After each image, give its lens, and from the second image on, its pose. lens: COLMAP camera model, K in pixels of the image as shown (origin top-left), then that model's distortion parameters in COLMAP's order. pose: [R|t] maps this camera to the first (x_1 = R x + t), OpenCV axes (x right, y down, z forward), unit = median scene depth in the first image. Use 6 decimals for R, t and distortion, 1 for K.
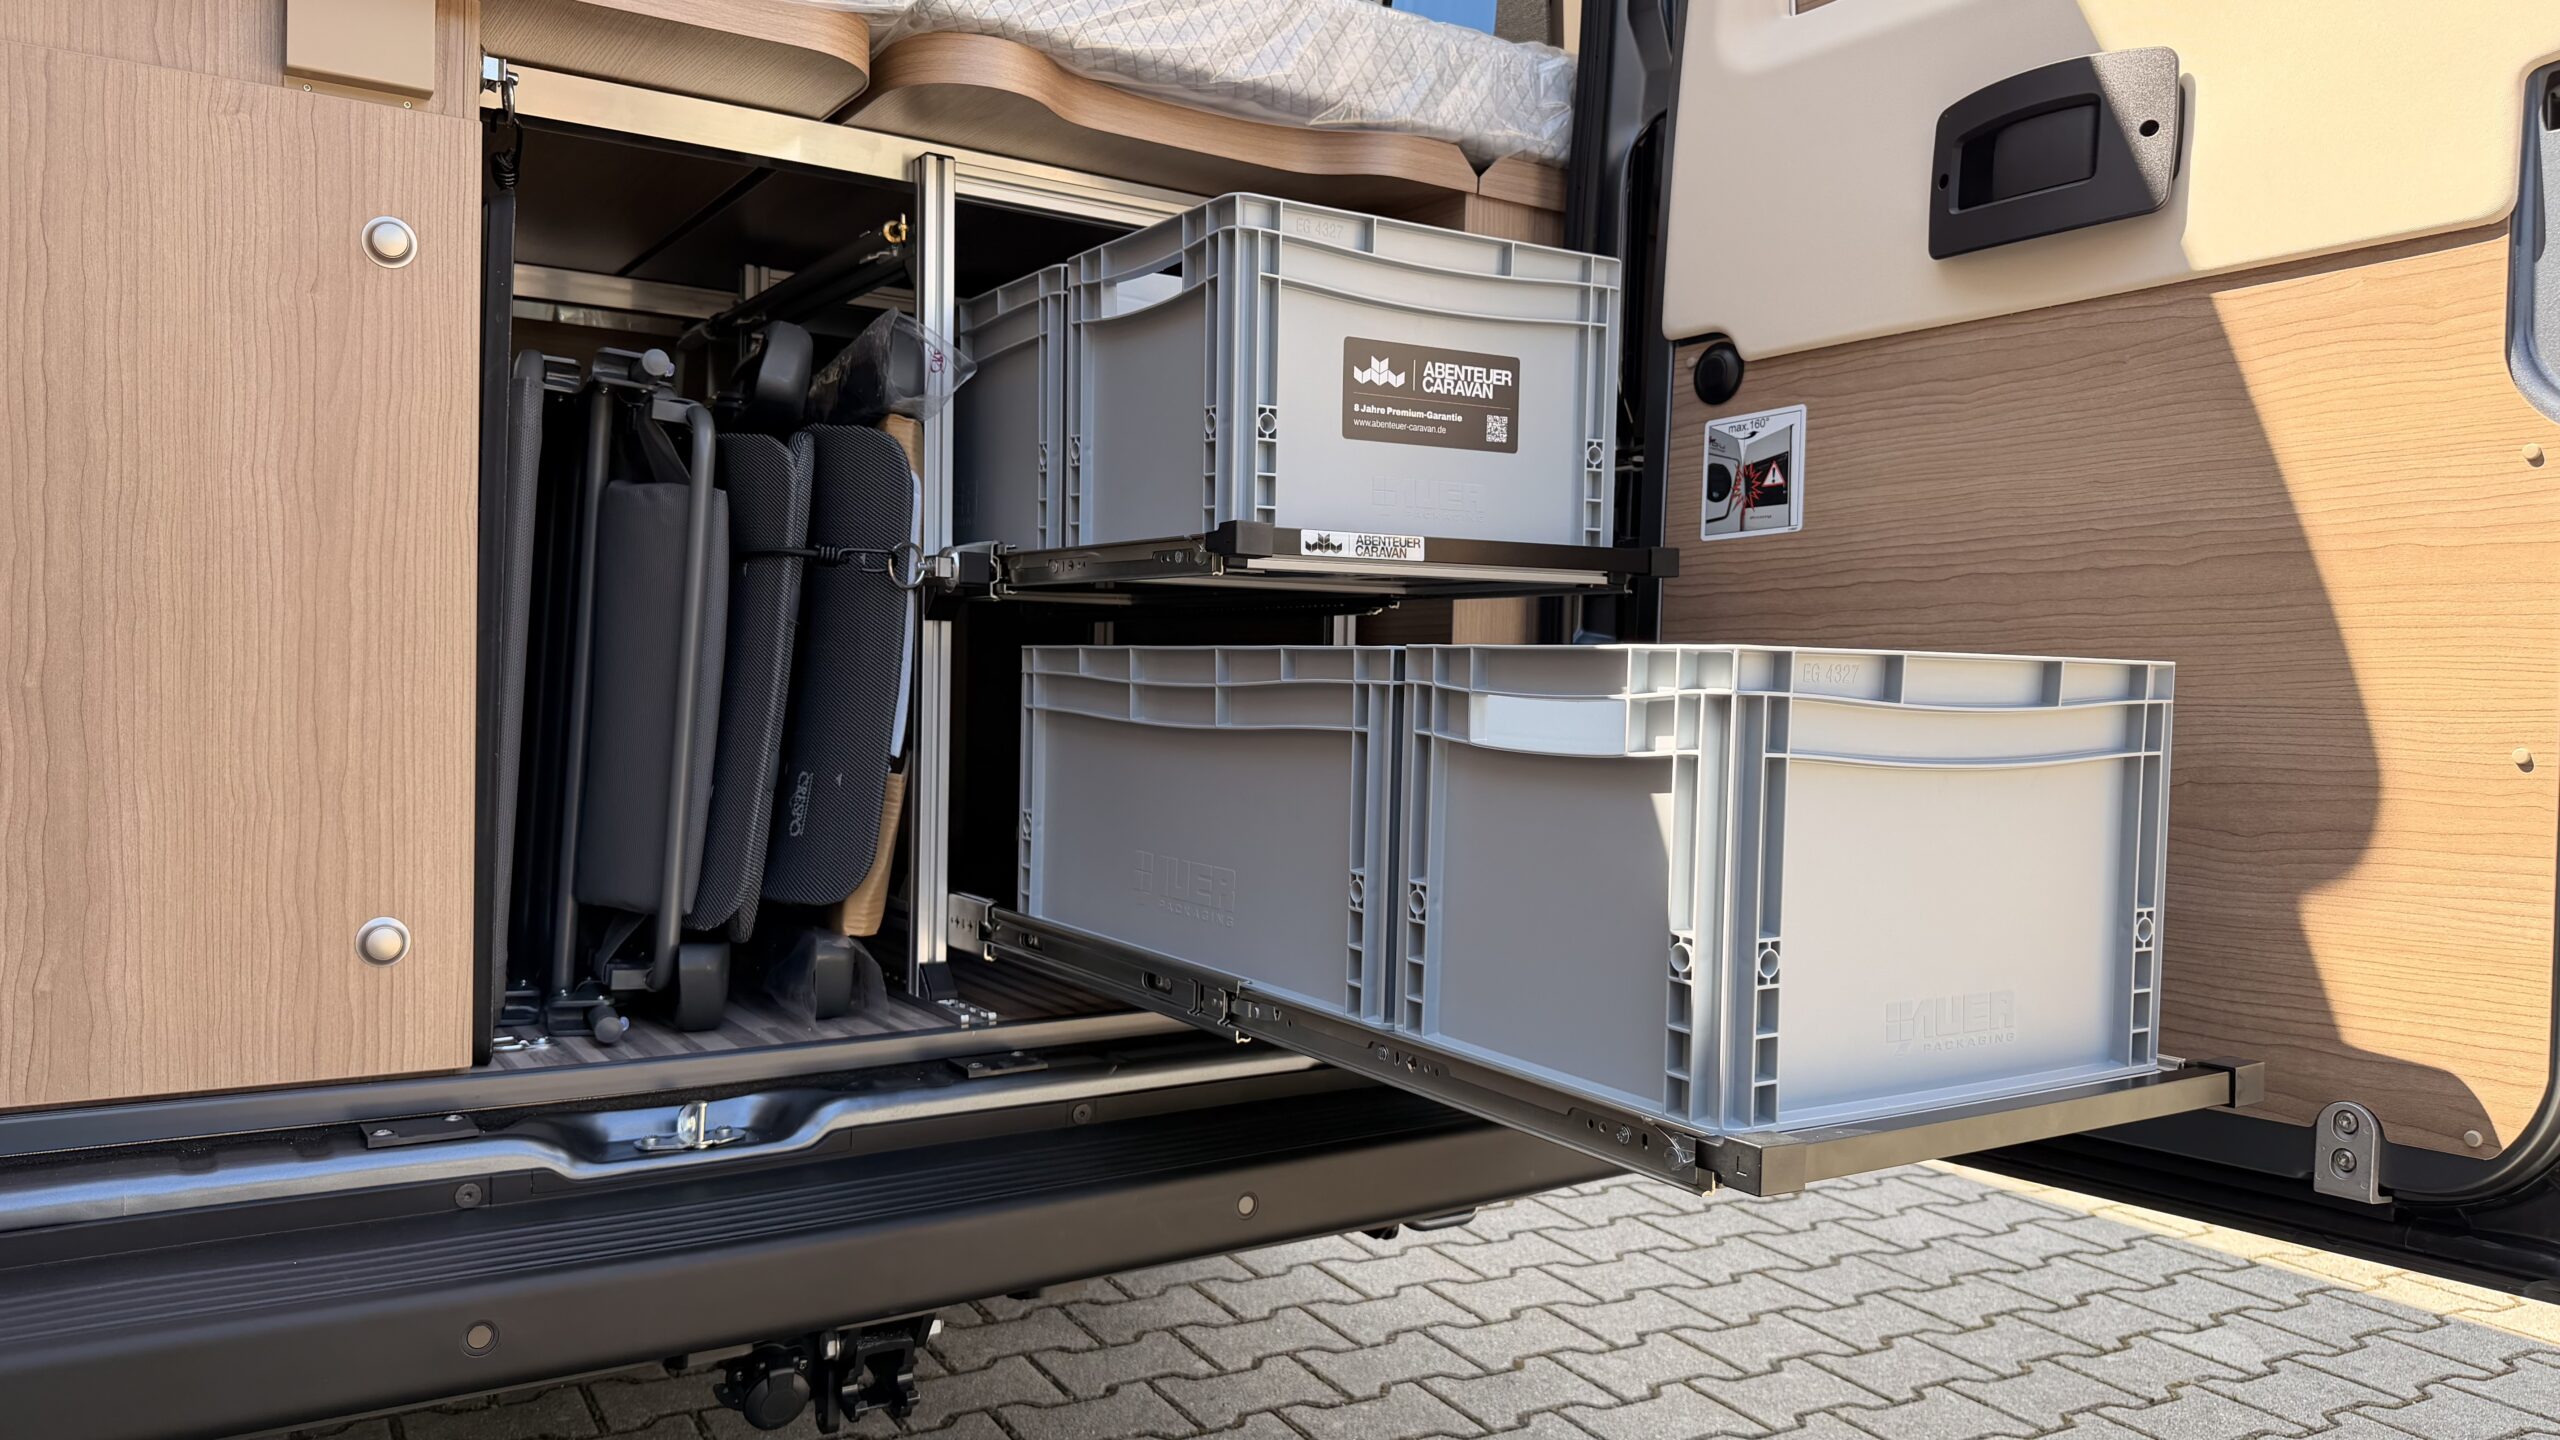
lens RADIAL K [[1758.6, 0, 1285.0], [0, 1758.6, 723.7], [0, 0, 1]] dist [0.028693, -0.052620]
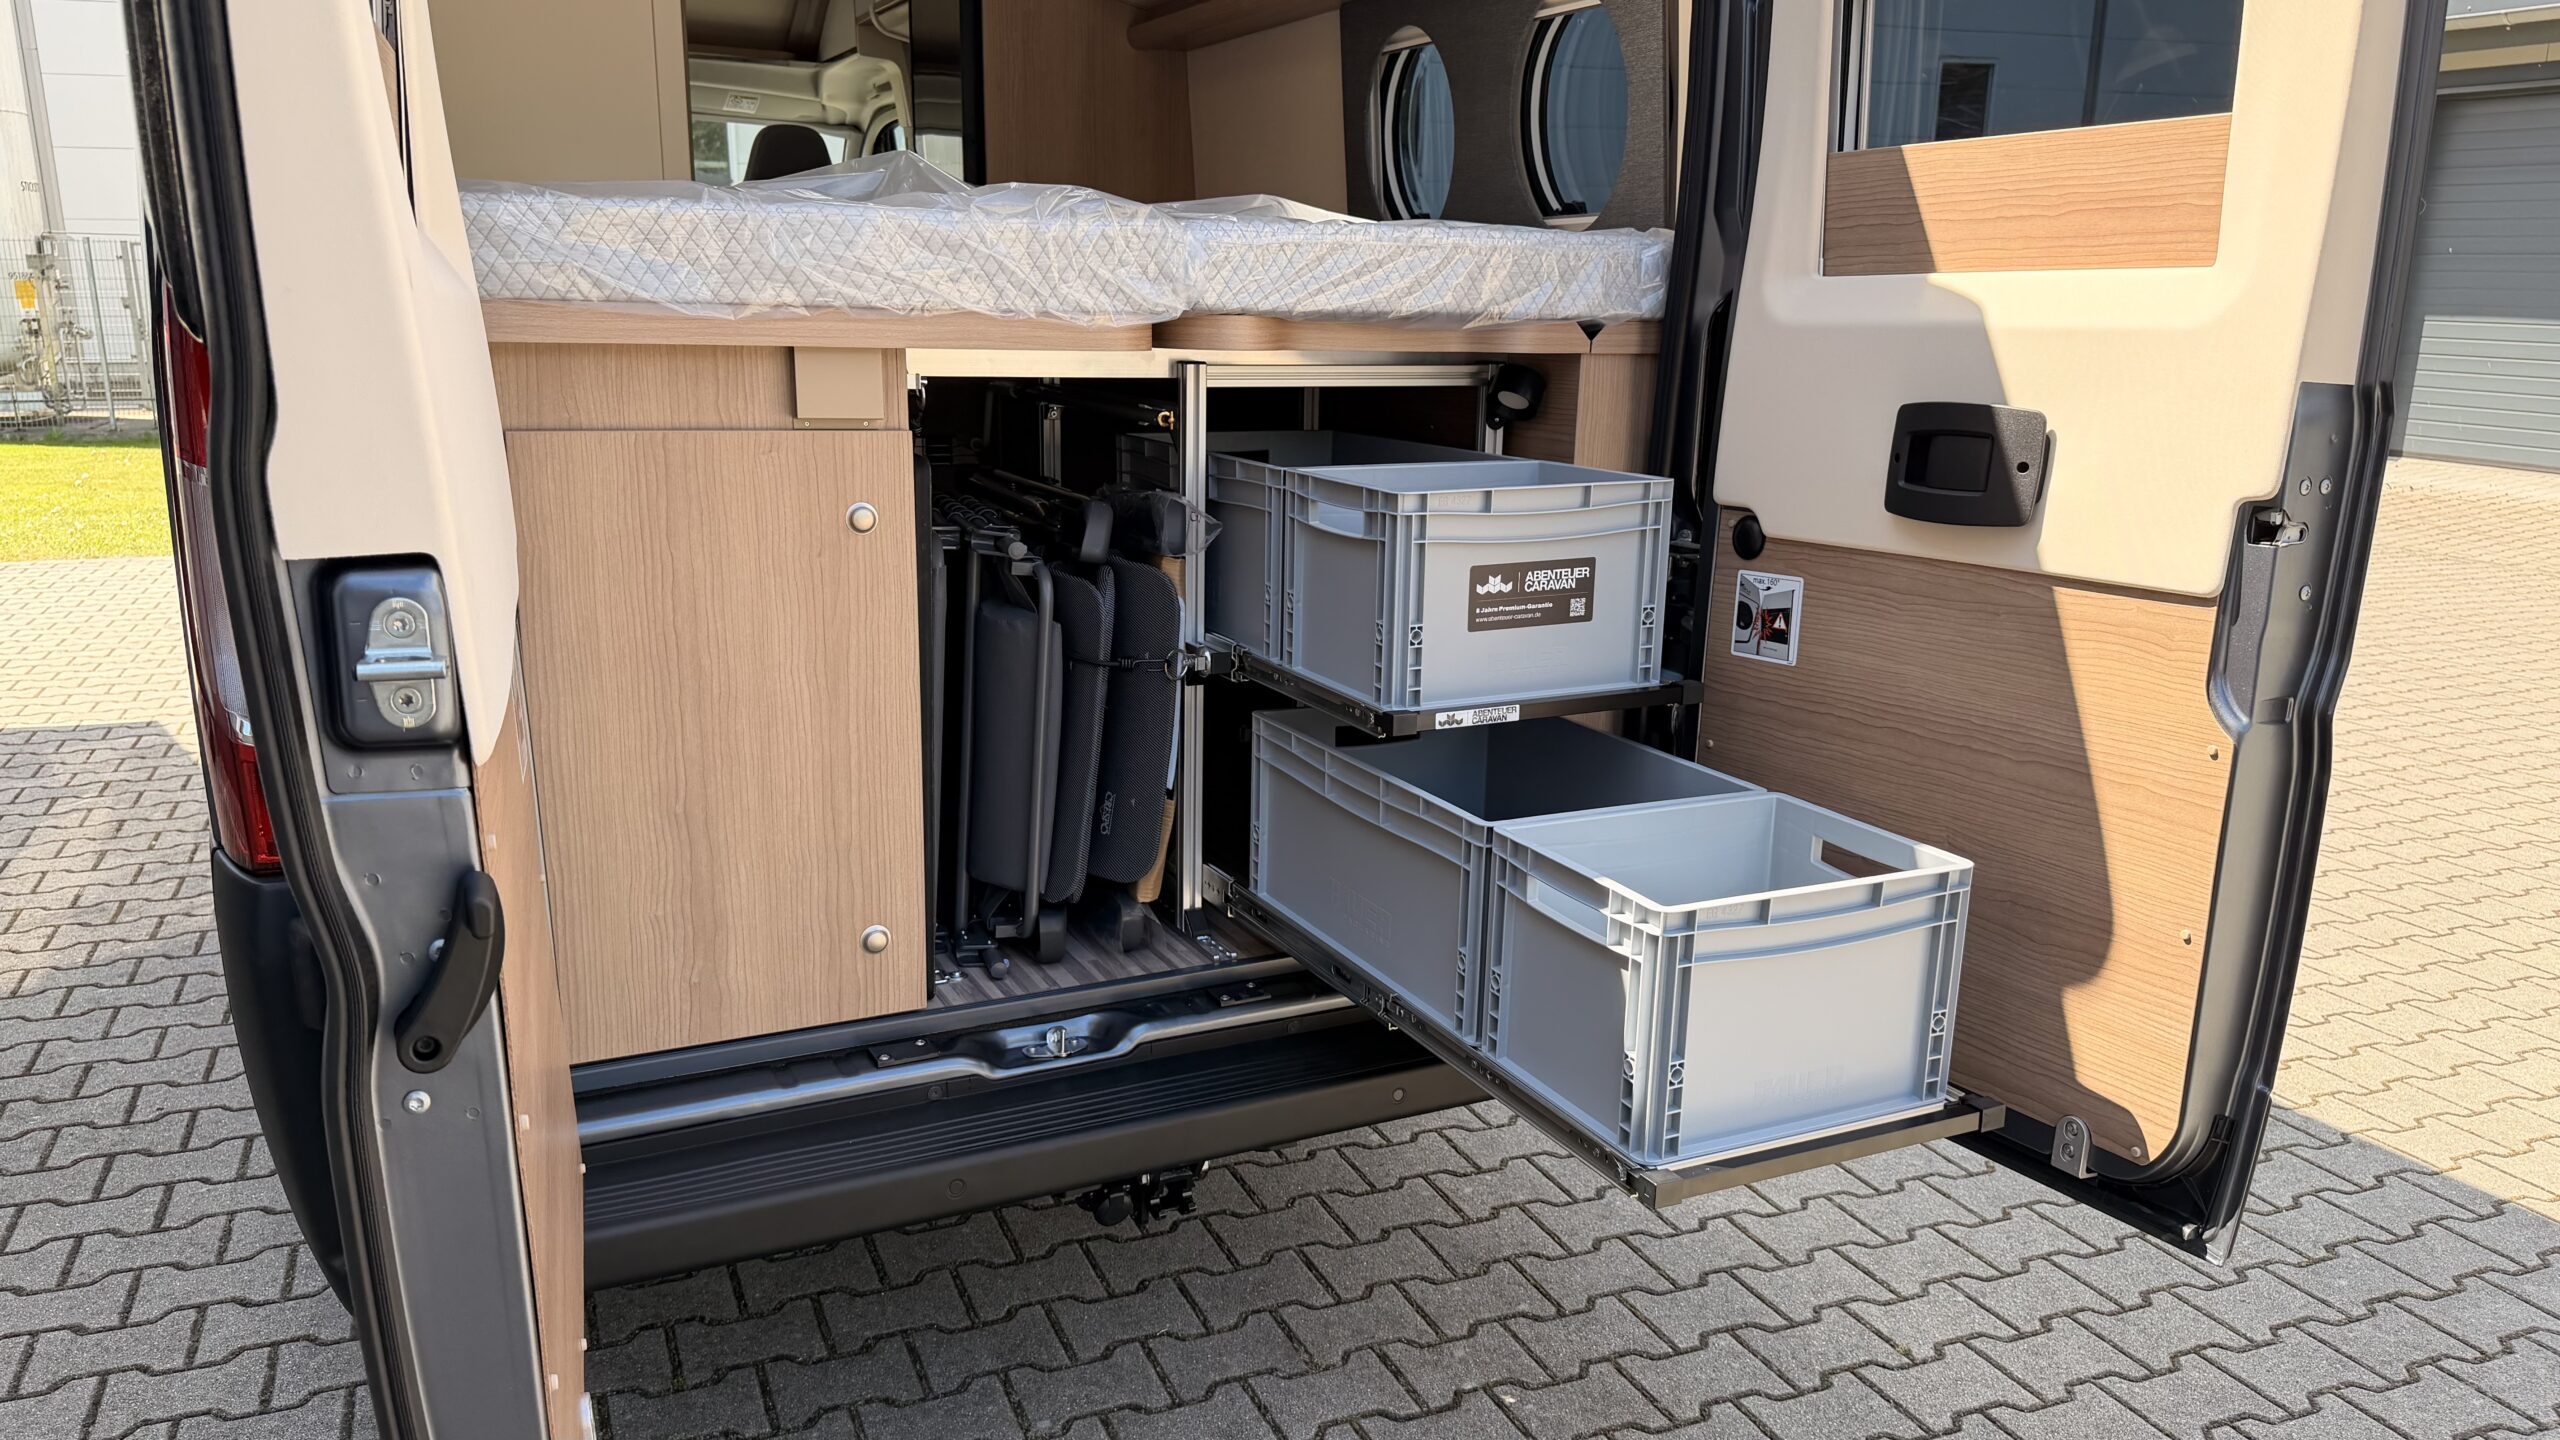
lens RADIAL K [[1758.6, 0, 1292.5], [0, 1758.6, 681.6], [0, 0, 1]] dist [0.028693, -0.052620]
pose [[0.993937, 0.025263, -0.107008, 0.046705], [-0.004861, 0.982390, 0.186776, -0.416509], [0.109842, -0.185124, 0.976557, -0.511024]]
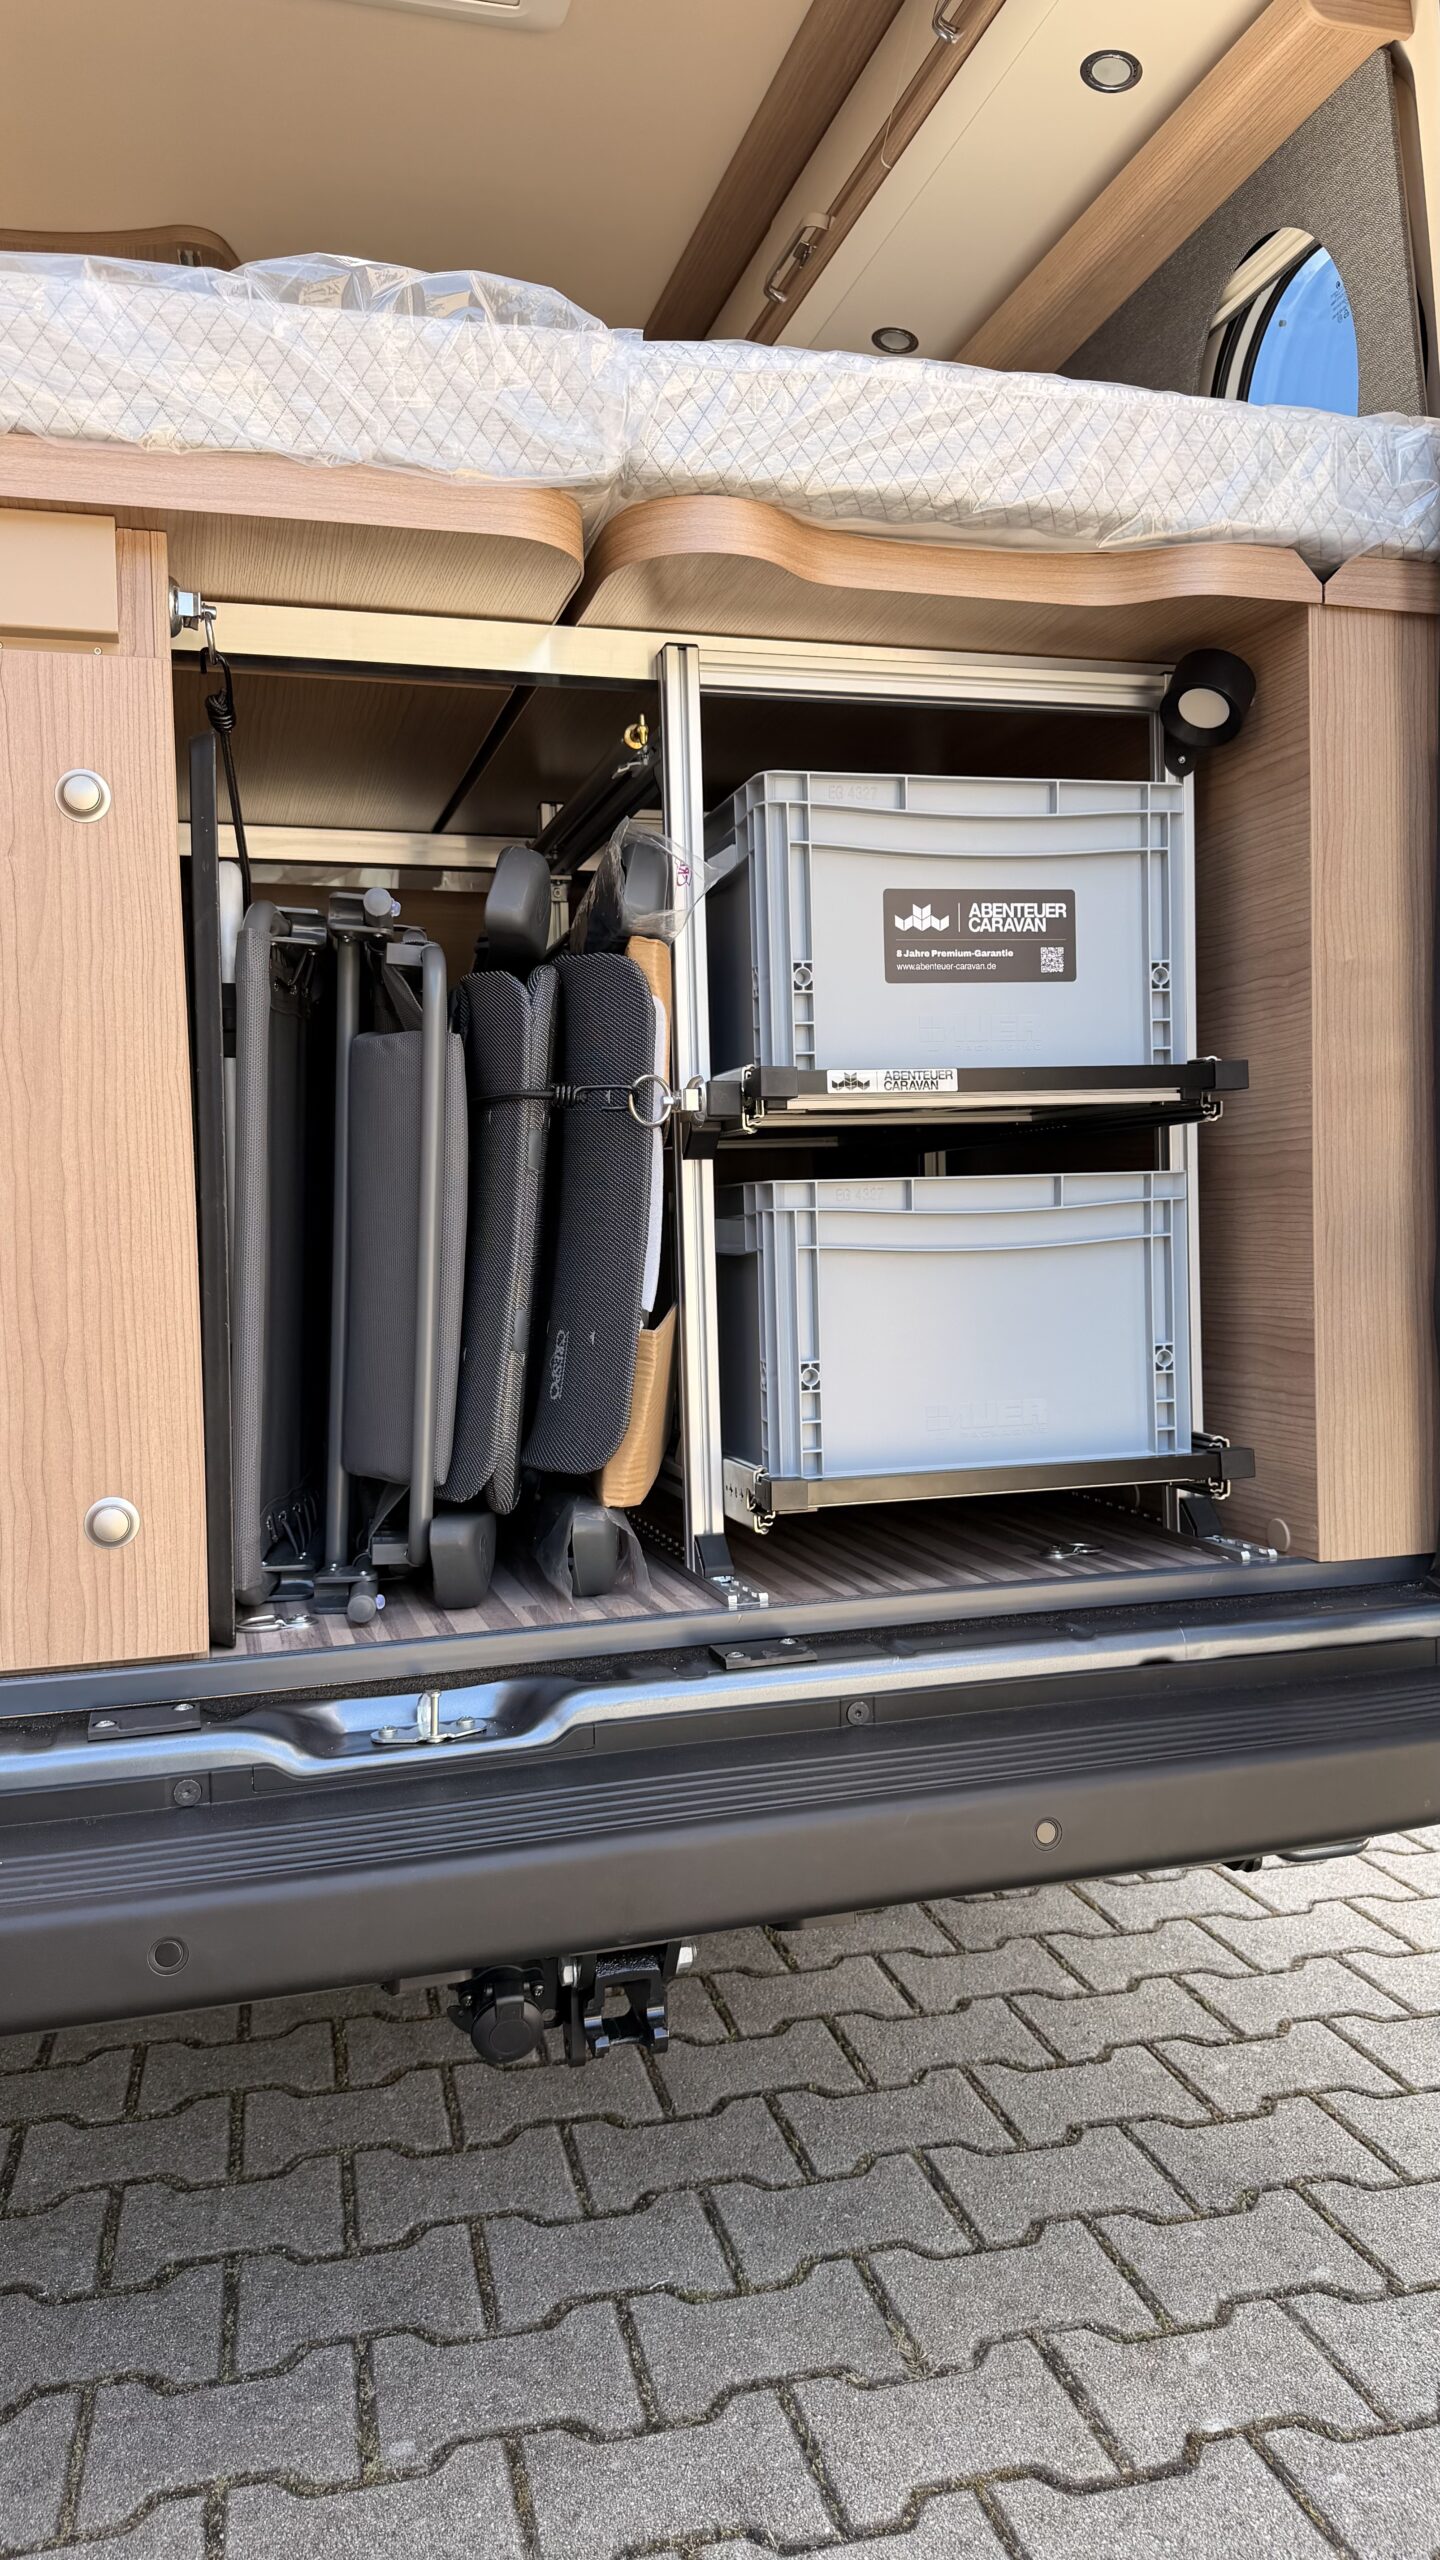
lens RADIAL K [[1758.6, 0, 738.4], [0, 1758.6, 1286.0], [0, 0, 1]] dist [0.028693, -0.052620]
pose [[0.958208, -0.037307, -0.283631, 0.094928], [0.040479, 0.999166, 0.005330, 0.002818], [0.283196, -0.016588, 0.958919, 0.171238]]
